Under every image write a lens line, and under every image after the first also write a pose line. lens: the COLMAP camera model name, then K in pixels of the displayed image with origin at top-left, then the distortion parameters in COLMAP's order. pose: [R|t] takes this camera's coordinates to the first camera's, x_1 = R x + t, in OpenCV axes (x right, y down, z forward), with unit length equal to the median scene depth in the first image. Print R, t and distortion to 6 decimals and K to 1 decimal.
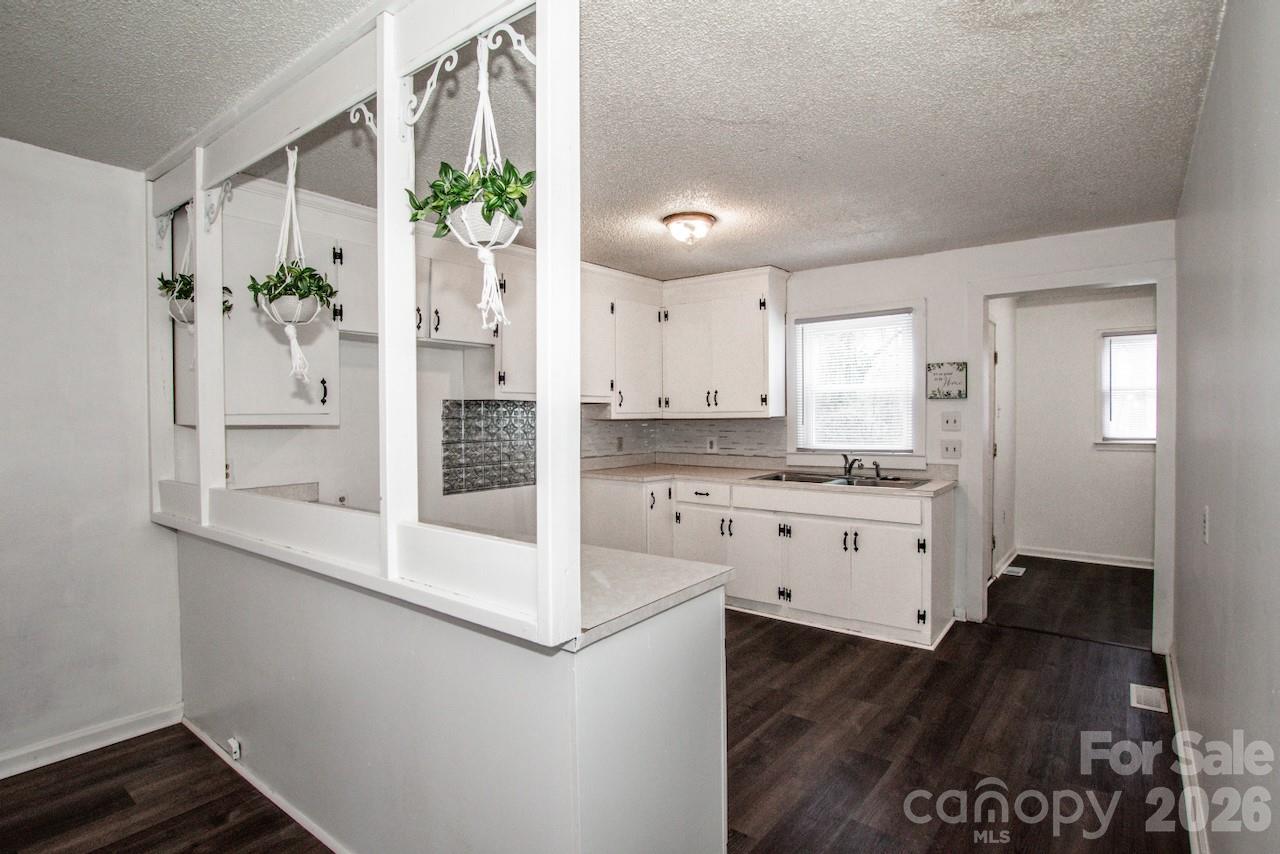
lens RADIAL K [[644.0, 0, 646.1], [0, 644.0, 427.3], [0, 0, 1]] dist [-0.023489, -0.001076]
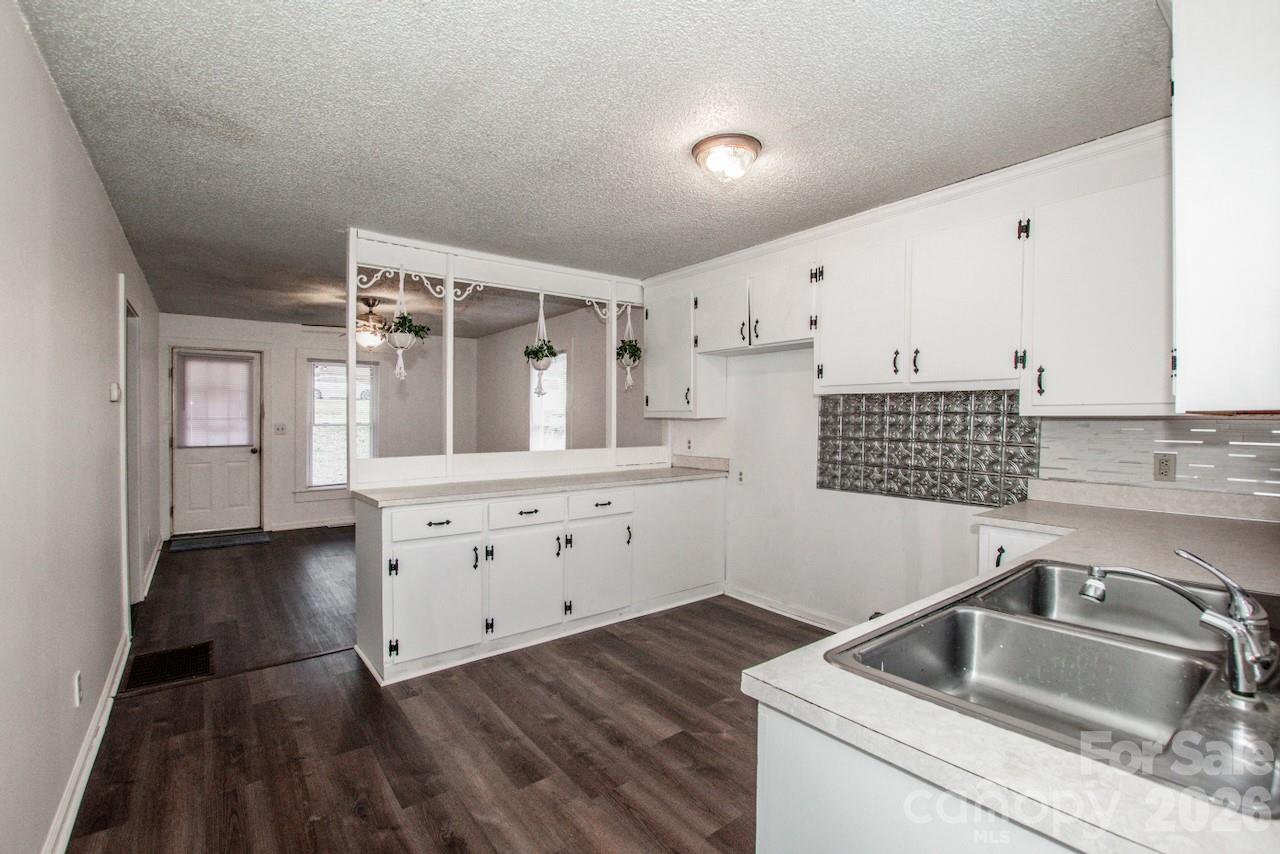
lens RADIAL K [[580.9, 0, 624.9], [0, 580.9, 425.2], [0, 0, 1]] dist [-0.029702, 0.001772]
pose [[-0.270117, 0.020768, -0.962603, 0.610787], [-0.015151, 0.999552, 0.025817, -0.013775], [0.962708, 0.021558, -0.269682, 0.872679]]
